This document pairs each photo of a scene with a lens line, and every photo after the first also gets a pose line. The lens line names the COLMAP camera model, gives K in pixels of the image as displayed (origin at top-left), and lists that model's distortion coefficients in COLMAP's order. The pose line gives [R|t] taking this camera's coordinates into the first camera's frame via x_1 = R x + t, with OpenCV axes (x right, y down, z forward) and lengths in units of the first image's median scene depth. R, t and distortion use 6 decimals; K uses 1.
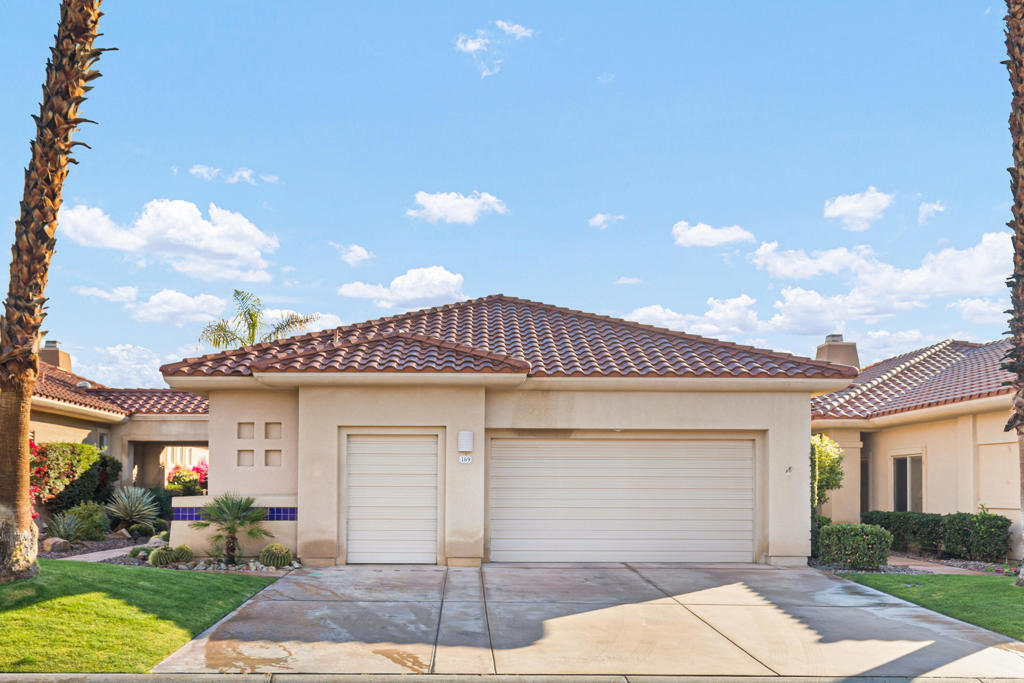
lens RADIAL K [[933.1, 0, 512.5], [0, 933.1, 331.1], [0, 0, 1]] dist [-0.002082, -0.006077]
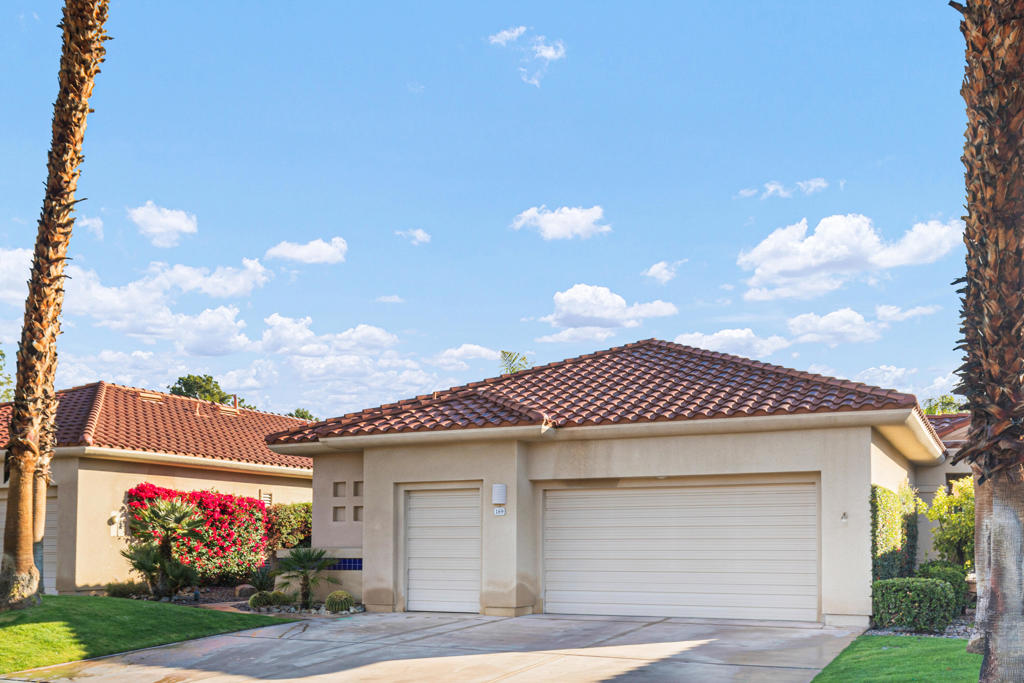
lens RADIAL K [[991.3, 0, 512.0], [0, 991.3, 341.5], [0, 0, 1]] dist [-0.004963, 0.000973]
pose [[0.896767, -0.093852, -0.432436, 0.452170], [0.079363, 0.995516, -0.051477, 0.007704], [0.435328, 0.011843, 0.900194, 0.016008]]
